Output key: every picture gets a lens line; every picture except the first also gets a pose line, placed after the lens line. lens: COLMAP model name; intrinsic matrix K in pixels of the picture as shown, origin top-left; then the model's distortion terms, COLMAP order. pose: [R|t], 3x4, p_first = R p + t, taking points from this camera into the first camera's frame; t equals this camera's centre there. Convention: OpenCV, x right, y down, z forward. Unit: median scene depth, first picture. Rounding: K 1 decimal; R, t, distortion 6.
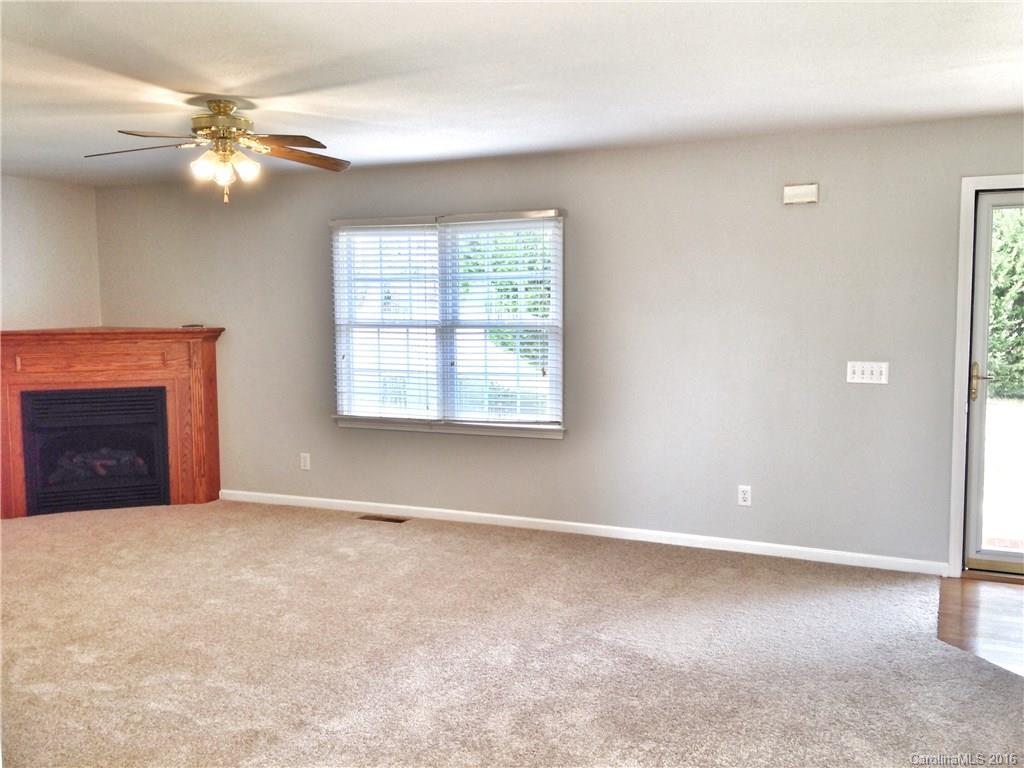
lens RADIAL K [[937.4, 0, 509.9], [0, 937.4, 384.8], [0, 0, 1]] dist [0.124565, 0.000000]
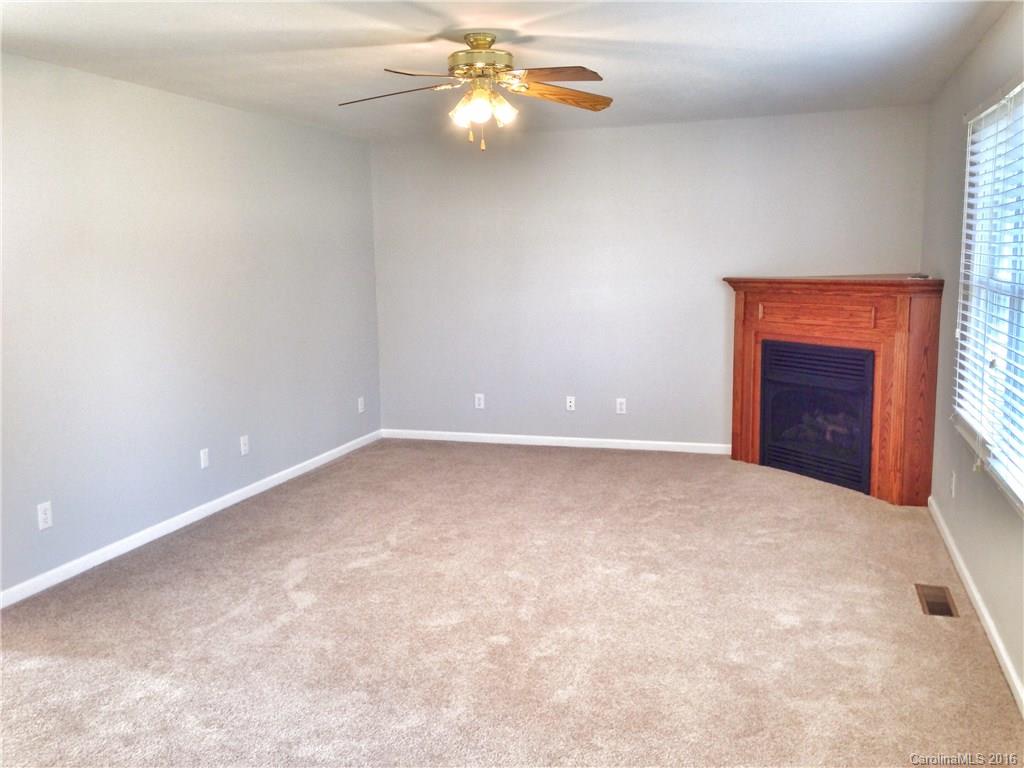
lens RADIAL K [[937.4, 0, 510.5], [0, 937.4, 385.3], [0, 0, 1]] dist [0.124565, 0.000000]
pose [[0.144293, 0.147475, -0.978484, 0.402203], [-0.069294, 0.987910, 0.138677, -0.061757], [0.987106, 0.047793, 0.152768, 0.581973]]
